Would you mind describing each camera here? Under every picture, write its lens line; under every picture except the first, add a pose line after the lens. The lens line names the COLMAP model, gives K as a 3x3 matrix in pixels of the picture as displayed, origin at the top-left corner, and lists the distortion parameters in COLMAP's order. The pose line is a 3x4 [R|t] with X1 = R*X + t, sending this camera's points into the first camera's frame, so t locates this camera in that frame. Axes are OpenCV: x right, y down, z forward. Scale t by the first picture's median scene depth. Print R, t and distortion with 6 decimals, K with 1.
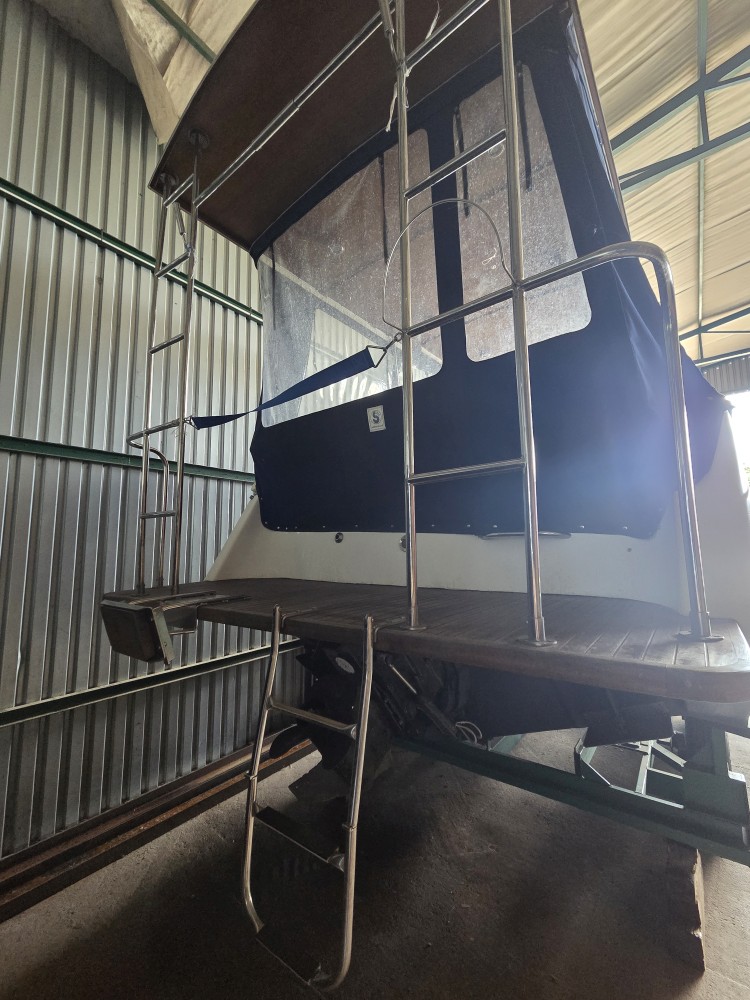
lens RADIAL K [[408.5, 0, 375.3], [0, 408.5, 504.0], [0, 0, 1]] dist [0.001163, -0.000305]
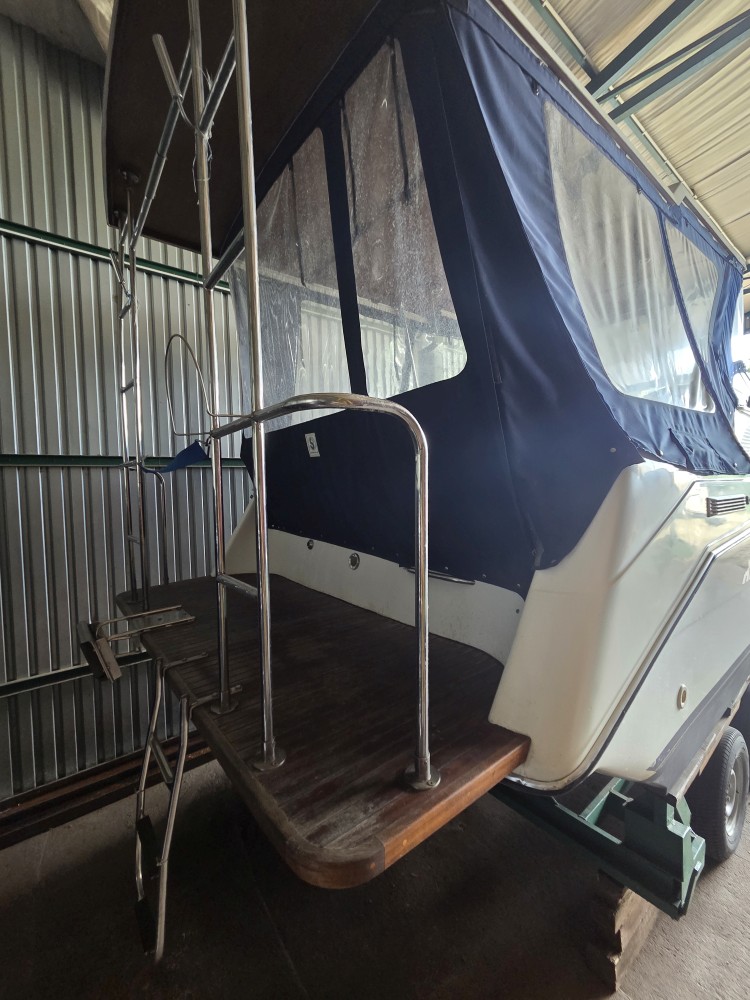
lens RADIAL K [[407.2, 0, 375.0], [0, 407.2, 500.0], [0, 0, 1]] dist [0.000386, 0.000146]
pose [[0.969969, -0.002898, -0.243212, 0.392133], [0.040023, 0.988200, 0.147846, -0.214842], [0.239914, -0.153140, 0.958639, 0.050541]]
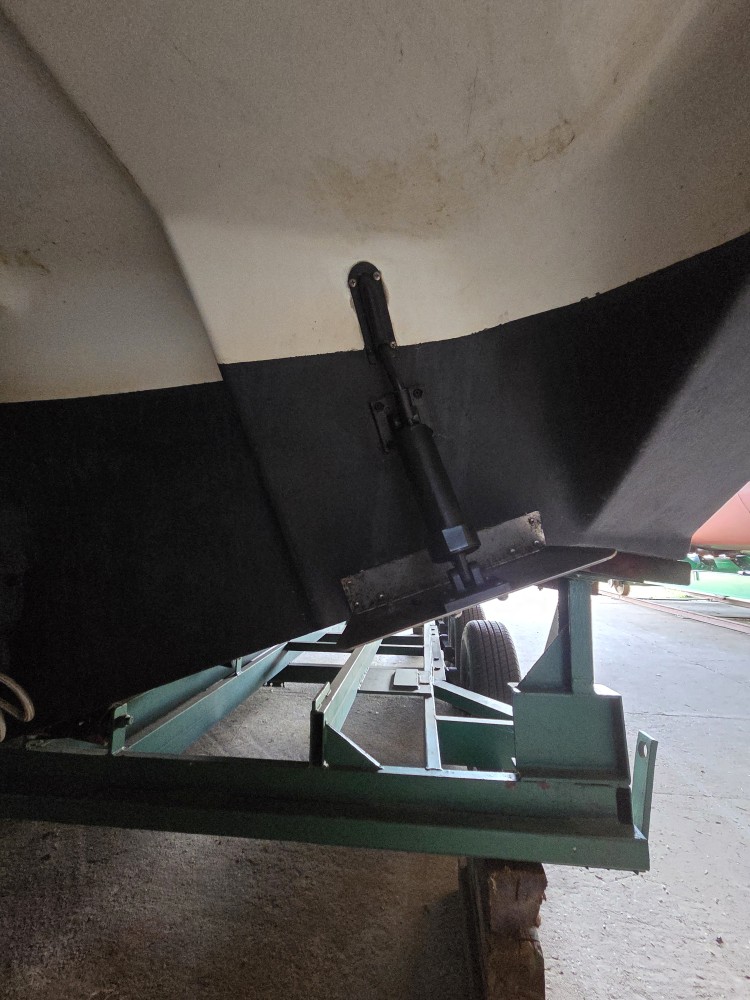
lens RADIAL K [[407.2, 0, 375.0], [0, 407.2, 500.0], [0, 0, 1]] dist [0.000386, 0.000146]
pose [[0.857436, 0.077637, 0.508700, 0.323124], [-0.067135, 0.996981, -0.038998, 0.417477], [-0.510192, -0.000714, 0.860060, 0.625120]]
